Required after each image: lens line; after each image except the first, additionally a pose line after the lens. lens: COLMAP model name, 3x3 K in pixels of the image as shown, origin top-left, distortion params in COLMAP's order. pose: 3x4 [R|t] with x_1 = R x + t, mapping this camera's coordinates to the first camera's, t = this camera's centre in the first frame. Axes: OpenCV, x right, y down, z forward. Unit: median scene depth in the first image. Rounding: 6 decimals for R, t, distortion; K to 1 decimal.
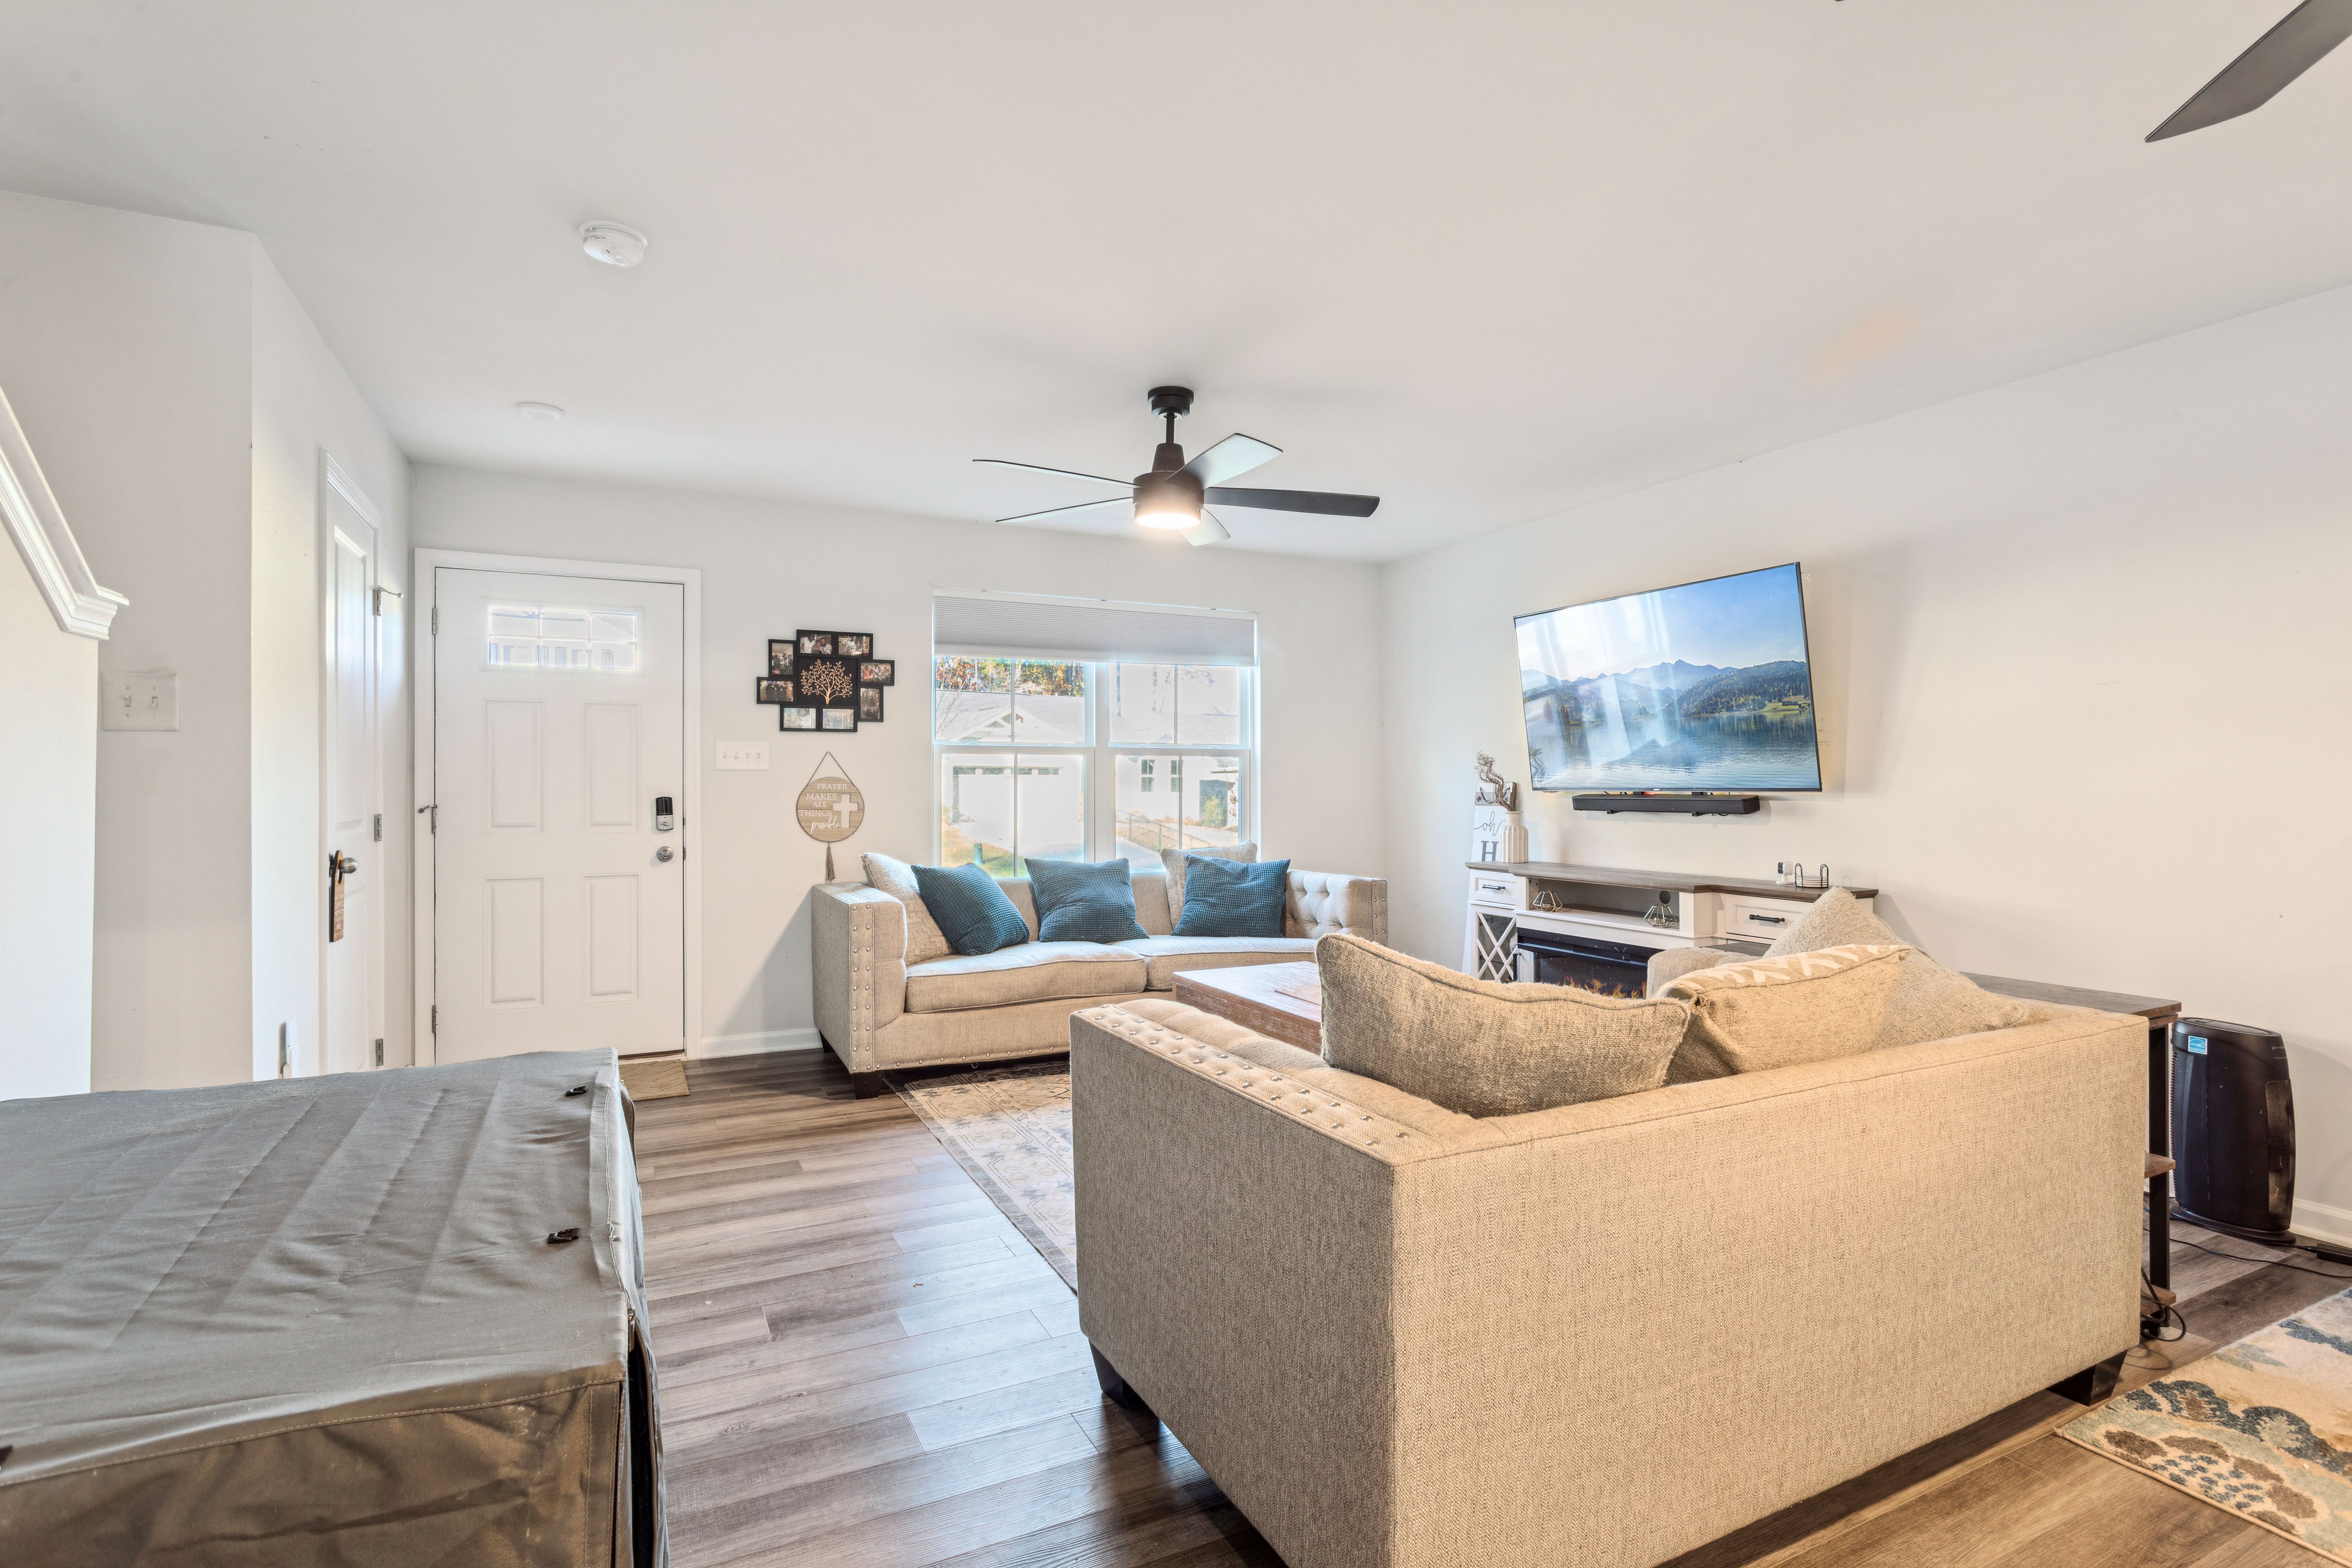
lens RADIAL K [[1135.8, 0, 1183.5], [0, 1135.8, 782.9], [0, 0, 1]] dist [-0.006226, 0.000386]
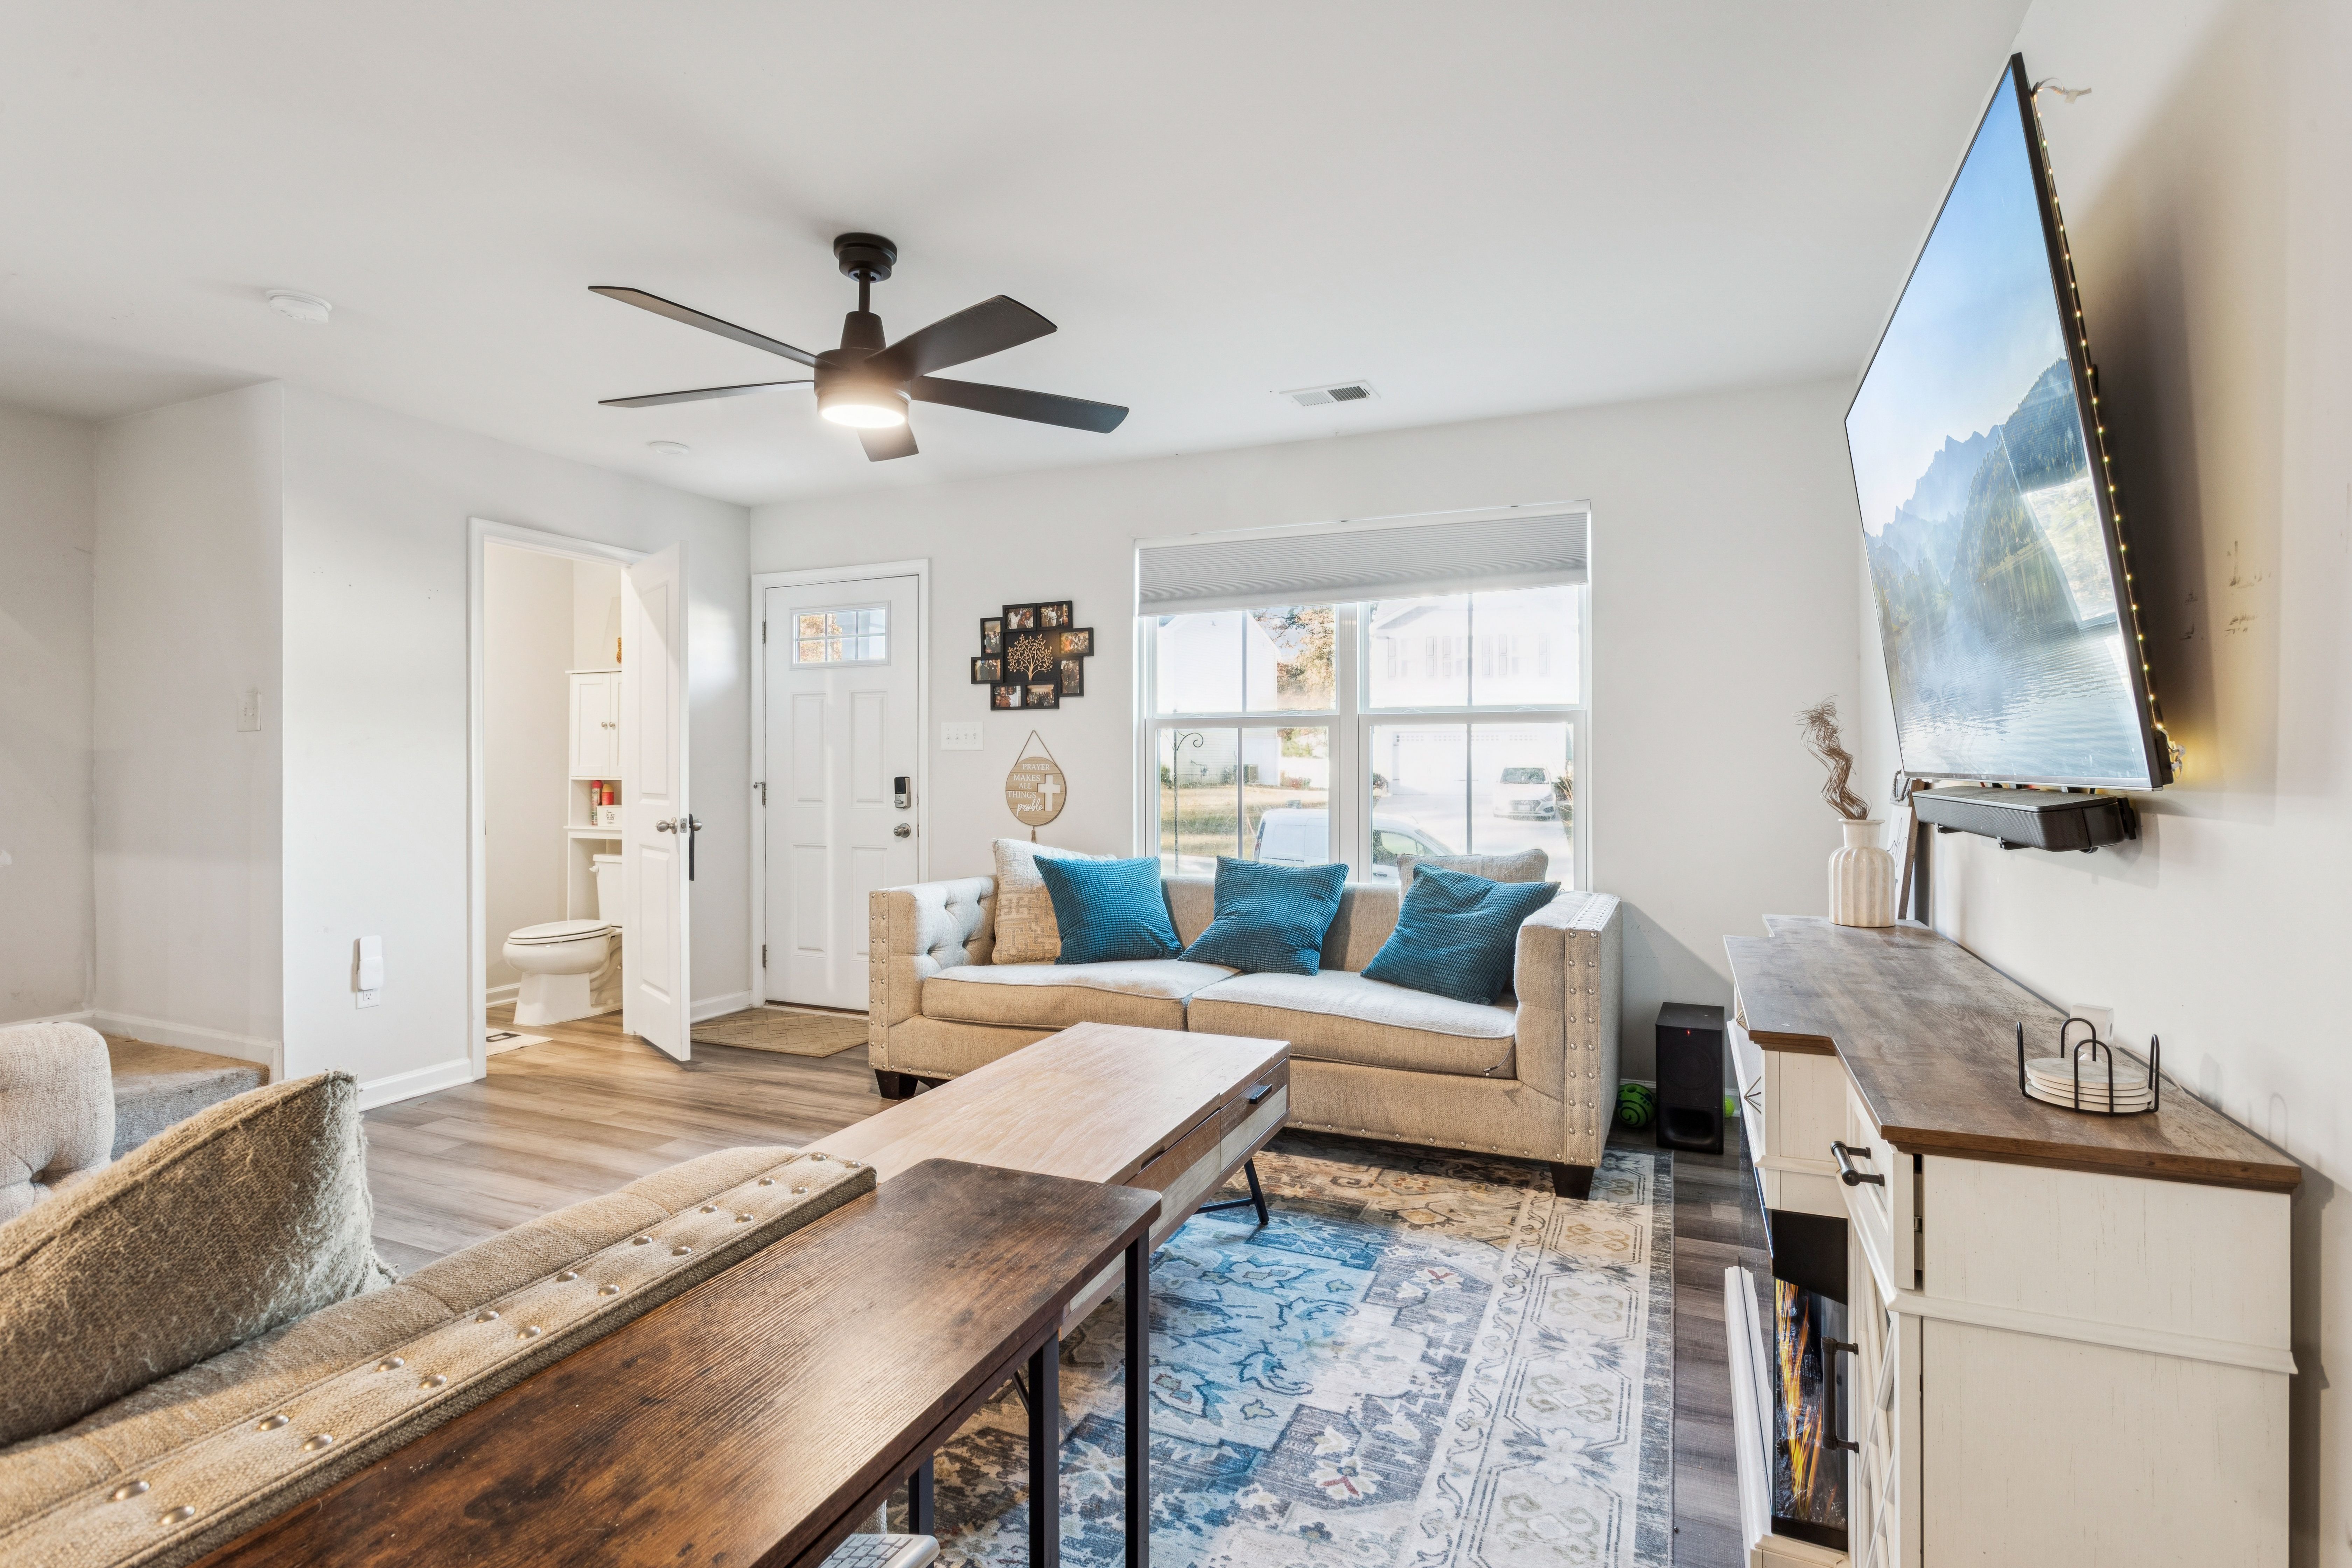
lens RADIAL K [[1135.8, 0, 1183.5], [0, 1135.8, 782.9], [0, 0, 1]] dist [-0.006226, 0.000386]
pose [[0.641664, 0.012701, -0.766881, 0.504635], [0.003252, 0.999809, 0.019280, -0.001459], [0.766979, -0.014865, 0.641500, 0.491460]]
